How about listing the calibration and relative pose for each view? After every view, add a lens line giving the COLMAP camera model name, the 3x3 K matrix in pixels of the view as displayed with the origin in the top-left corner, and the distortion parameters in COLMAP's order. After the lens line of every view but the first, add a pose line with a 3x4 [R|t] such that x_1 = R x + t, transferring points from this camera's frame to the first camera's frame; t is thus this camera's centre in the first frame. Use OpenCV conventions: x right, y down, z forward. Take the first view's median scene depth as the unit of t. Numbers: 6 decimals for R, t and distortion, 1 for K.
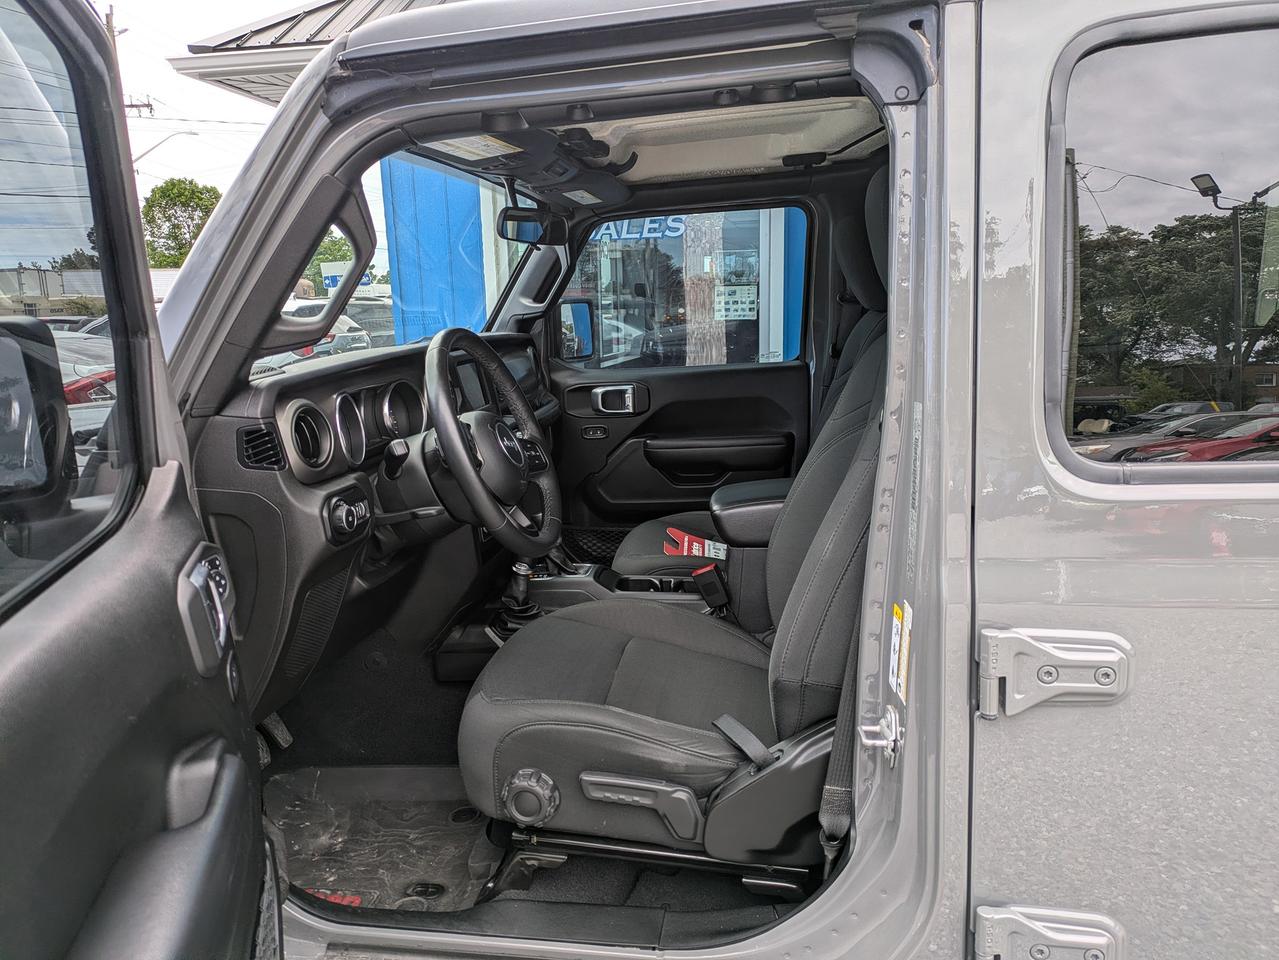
lens RADIAL K [[936.2, 0, 635.3], [0, 936.2, 486.0], [0, 0, 1]] dist [0.033880, -0.011896]
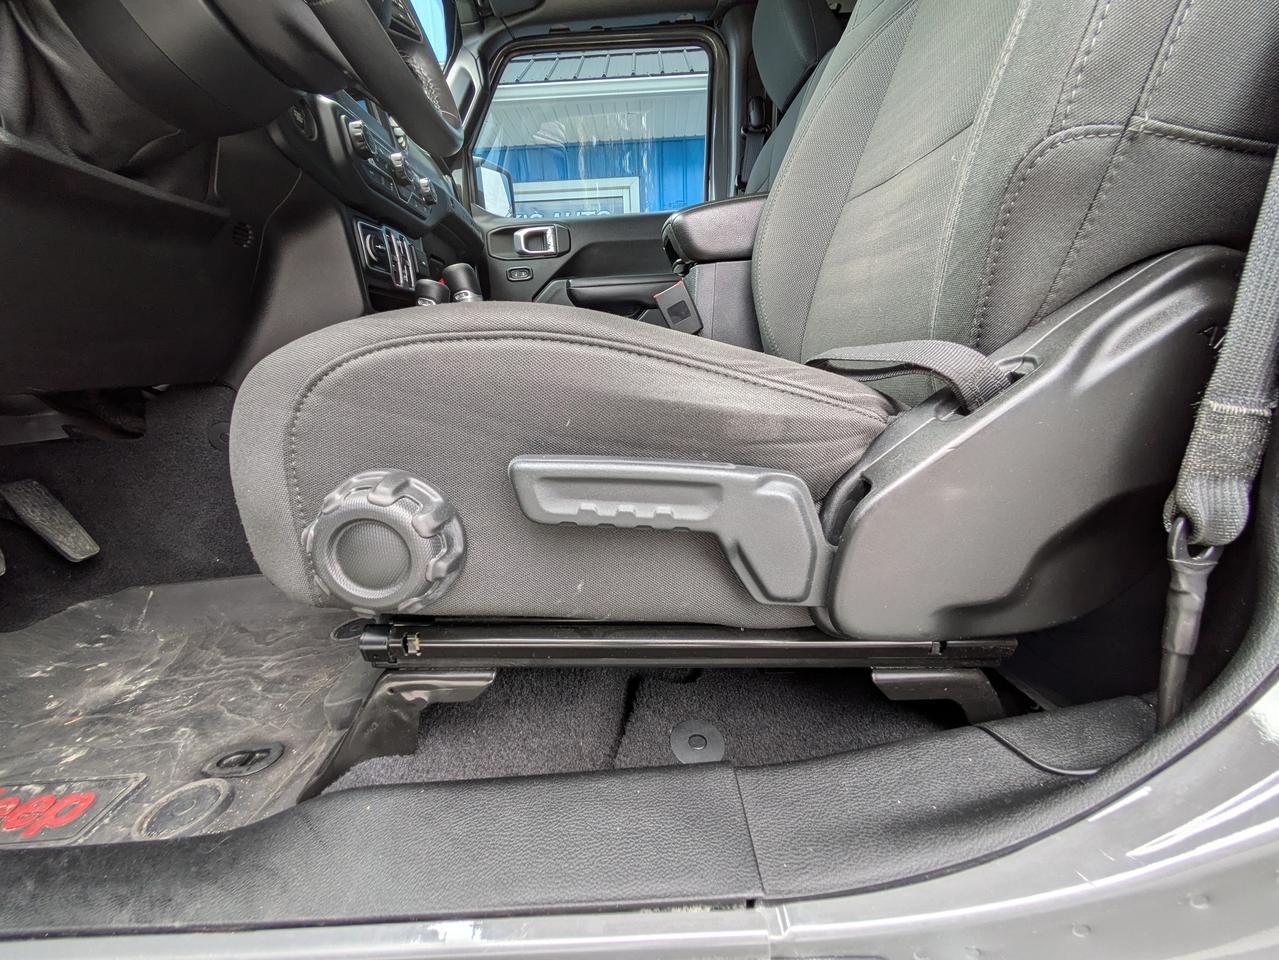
lens RADIAL K [[513.1, 0, 641.4], [0, 513.1, 477.3], [0, 0, 1]] dist [0.003008, 0.000457]
pose [[0.983079, -0.052721, 0.175434, -0.041097], [0.044685, 0.997777, 0.049446, 0.286896], [-0.177651, -0.040770, 0.983249, 0.740207]]
